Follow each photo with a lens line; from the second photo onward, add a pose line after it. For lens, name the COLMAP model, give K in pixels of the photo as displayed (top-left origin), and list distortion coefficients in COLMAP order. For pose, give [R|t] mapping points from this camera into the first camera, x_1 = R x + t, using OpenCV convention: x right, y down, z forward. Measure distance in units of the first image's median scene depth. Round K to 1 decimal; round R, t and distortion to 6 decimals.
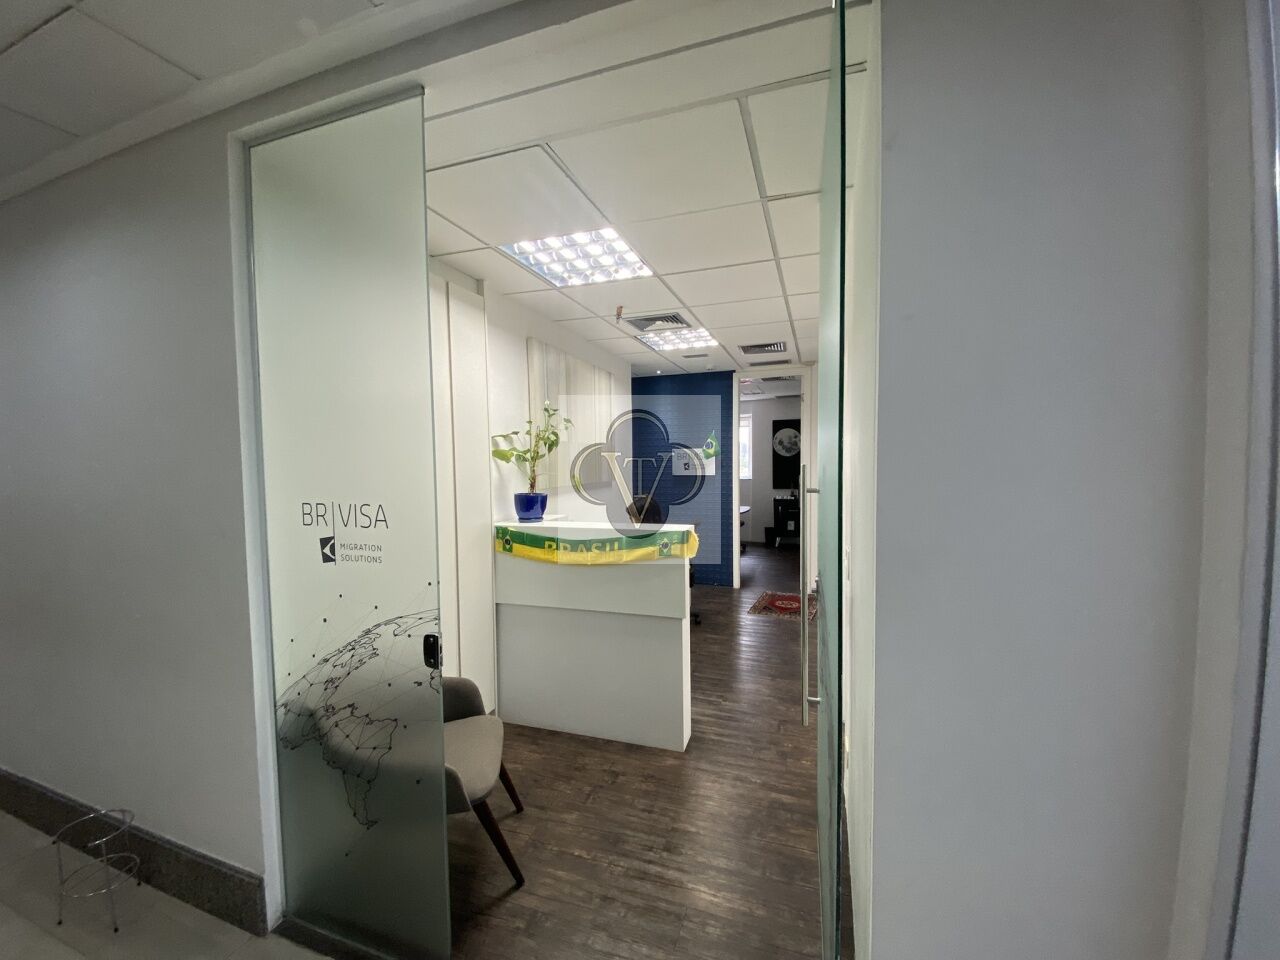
lens RADIAL K [[526.5, 0, 631.5], [0, 526.5, 484.1], [0, 0, 1]] dist [-0.008775, -0.006871]
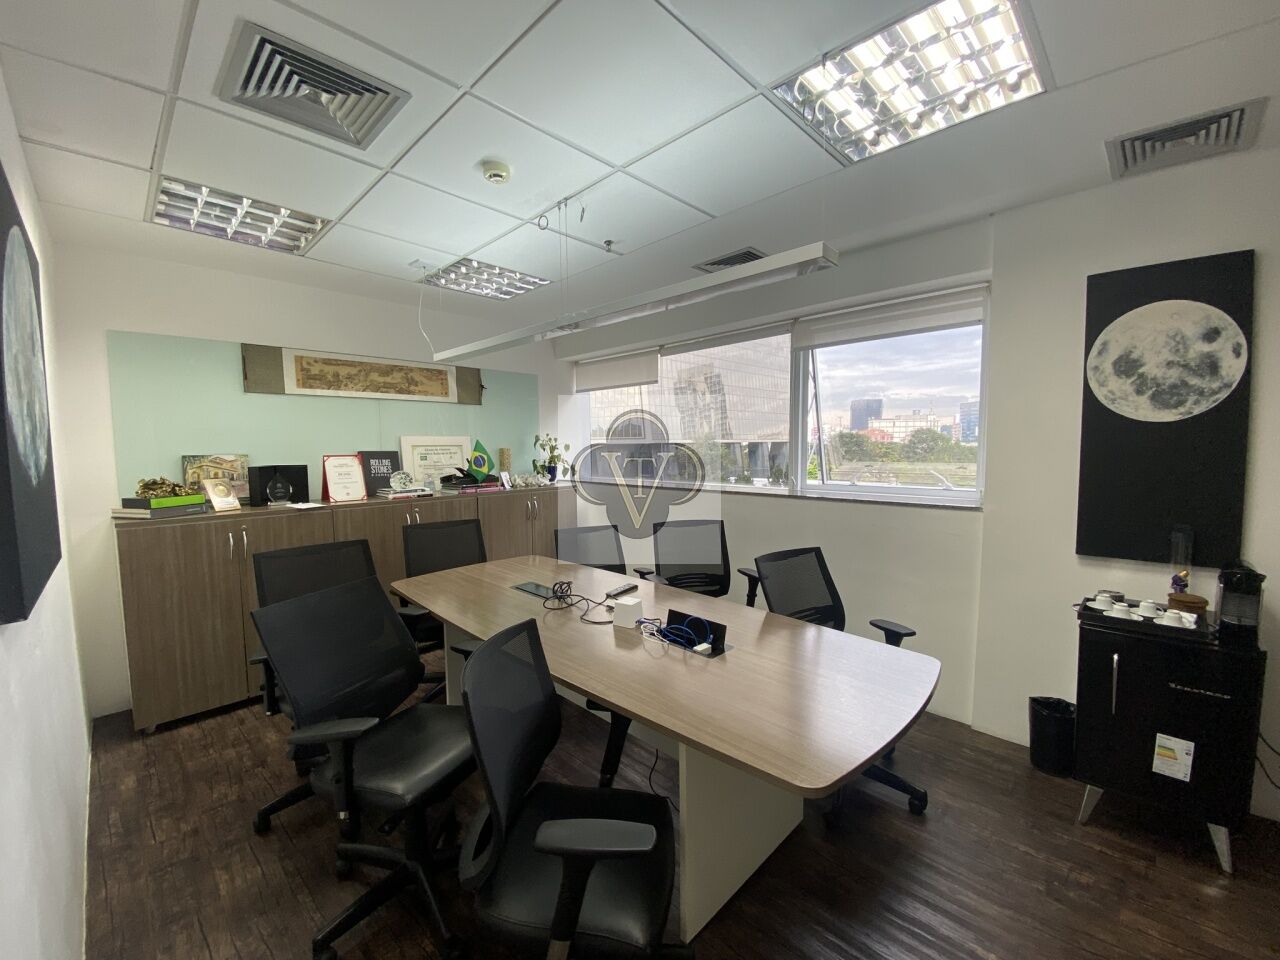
lens RADIAL K [[526.5, 0, 646.4], [0, 526.5, 479.4], [0, 0, 1]] dist [-0.008775, -0.006871]
pose [[0.905671, 0.028661, -0.423012, 0.537278], [-0.017841, 0.999405, 0.029515, -0.087586], [0.423606, -0.019184, 0.905643, 1.984598]]
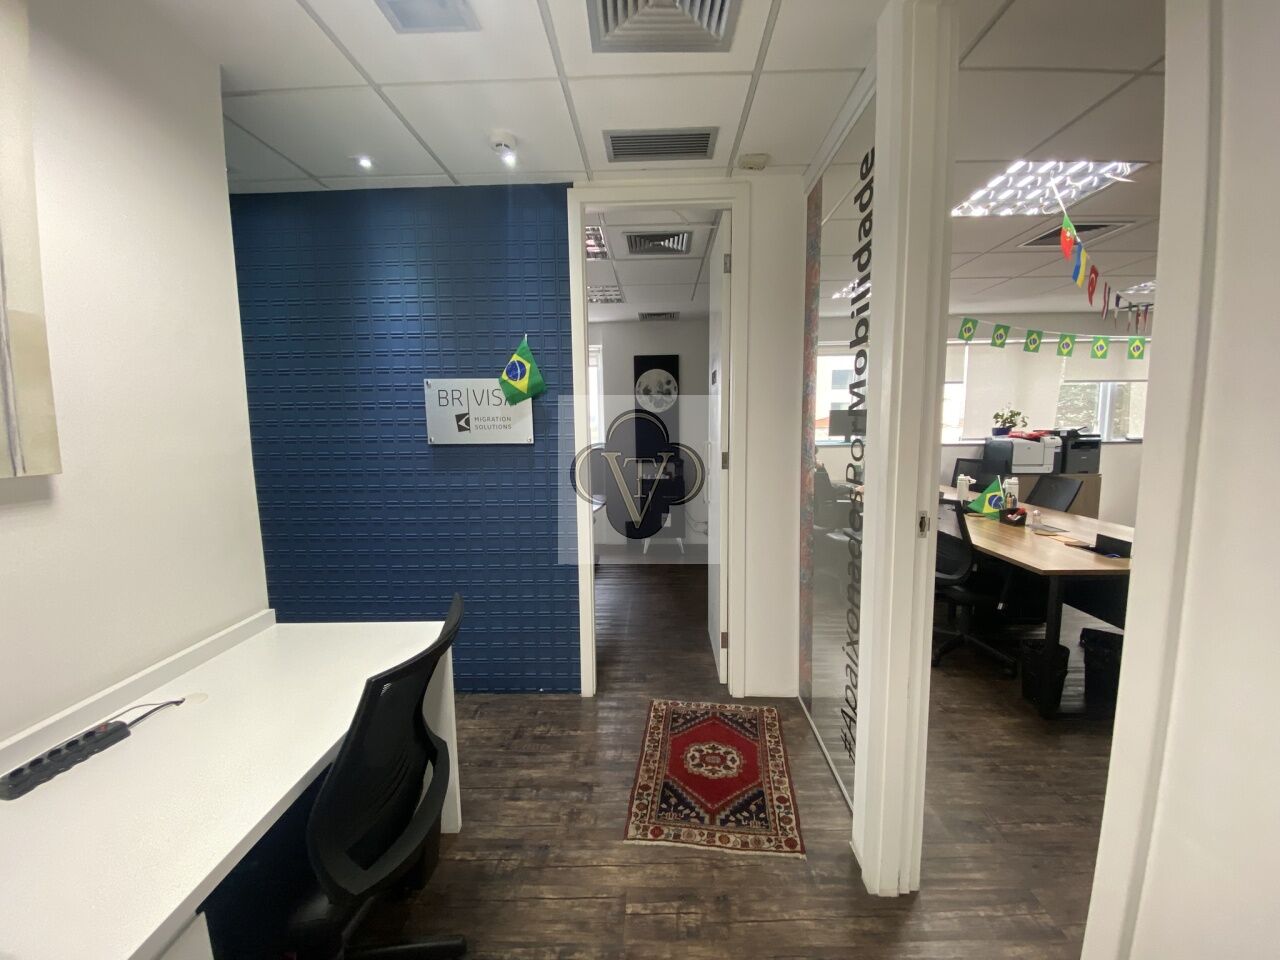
lens RADIAL K [[526.5, 0, 648.1], [0, 526.5, 484.4], [0, 0, 1]] dist [-0.008775, -0.006871]
pose [[0.946351, -0.035394, 0.321195, 0.214998], [0.015049, 0.997732, 0.065605, -0.019753], [-0.322789, -0.057252, 0.944738, 1.104667]]
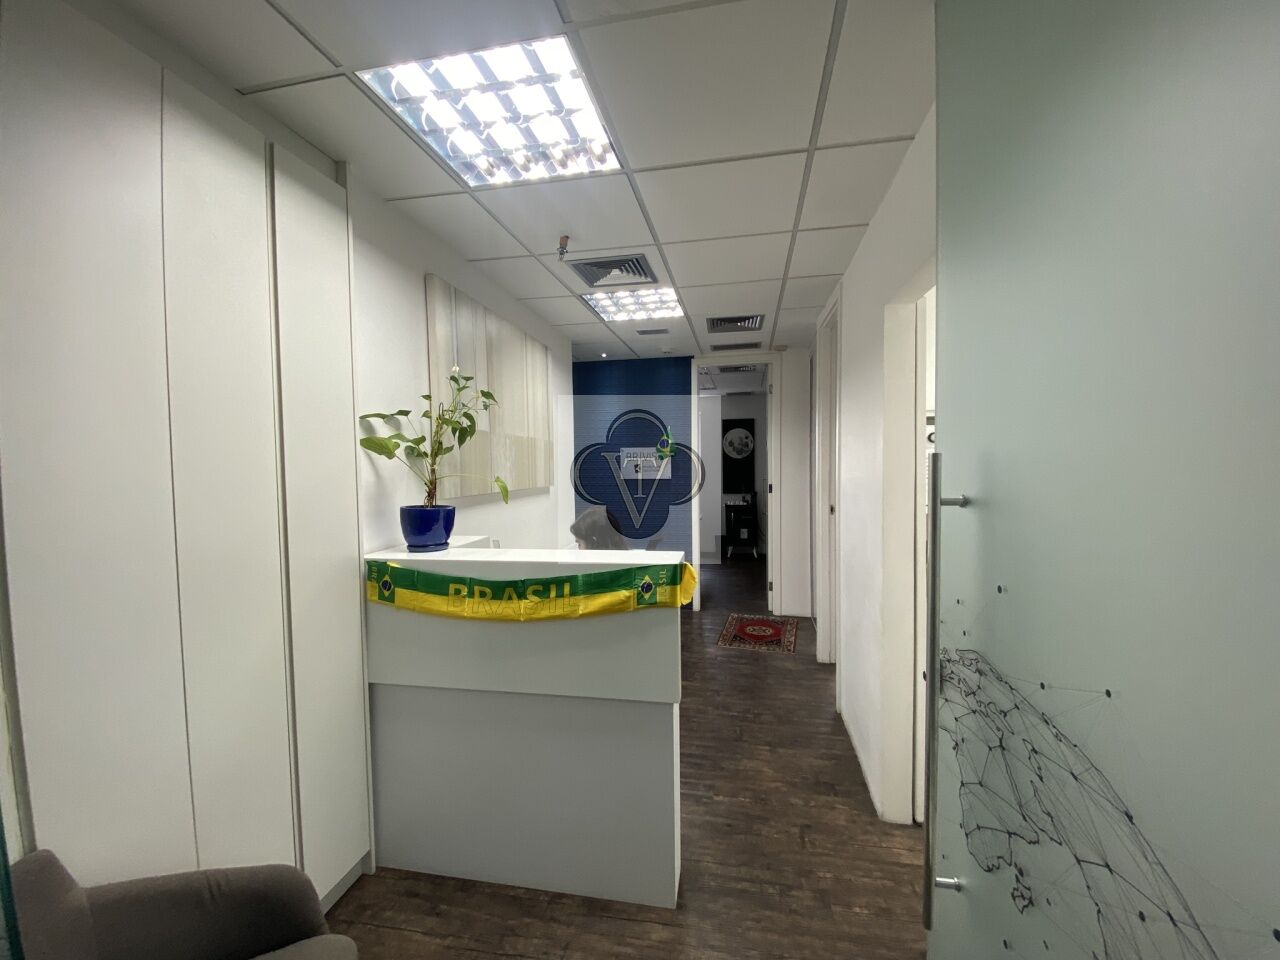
lens RADIAL K [[526.5, 0, 641.7], [0, 526.5, 483.9], [0, 0, 1]] dist [-0.008775, -0.006871]
pose [[0.988474, -0.005096, 0.151306, -0.030505], [0.006676, 0.999928, -0.009936, -0.001223], [-0.151245, 0.010832, 0.988437, 0.324252]]
